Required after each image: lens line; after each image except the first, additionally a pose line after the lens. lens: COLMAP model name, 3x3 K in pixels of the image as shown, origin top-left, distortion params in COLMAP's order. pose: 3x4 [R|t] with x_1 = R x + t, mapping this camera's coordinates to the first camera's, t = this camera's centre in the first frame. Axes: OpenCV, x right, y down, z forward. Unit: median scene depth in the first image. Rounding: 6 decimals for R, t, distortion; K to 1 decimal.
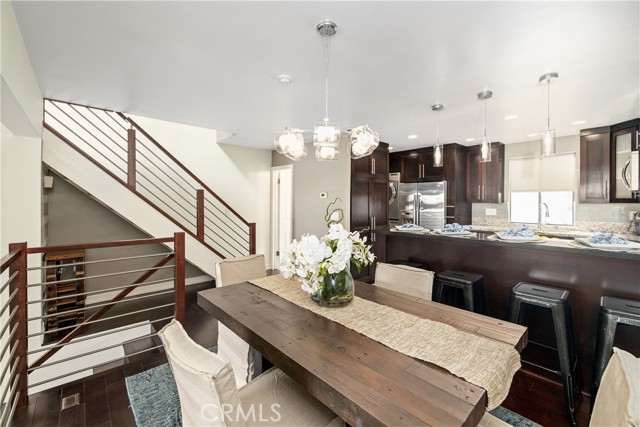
lens RADIAL K [[271.4, 0, 322.9], [0, 271.4, 210.1], [0, 0, 1]] dist [-0.001697, -0.000164]
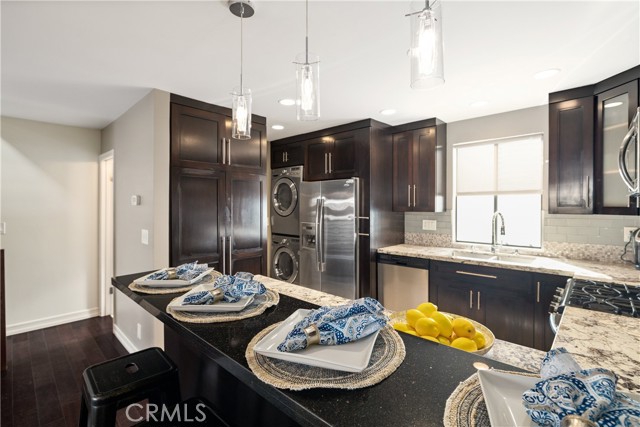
lens RADIAL K [[290.3, 0, 322.6], [0, 290.3, 212.9], [0, 0, 1]] dist [-0.025895, 0.000231]
pose [[0.996331, -0.000712, 0.085583, 0.311477], [0.001614, 0.999944, -0.010471, -0.017409], [-0.085570, 0.010570, 0.996276, 0.327349]]
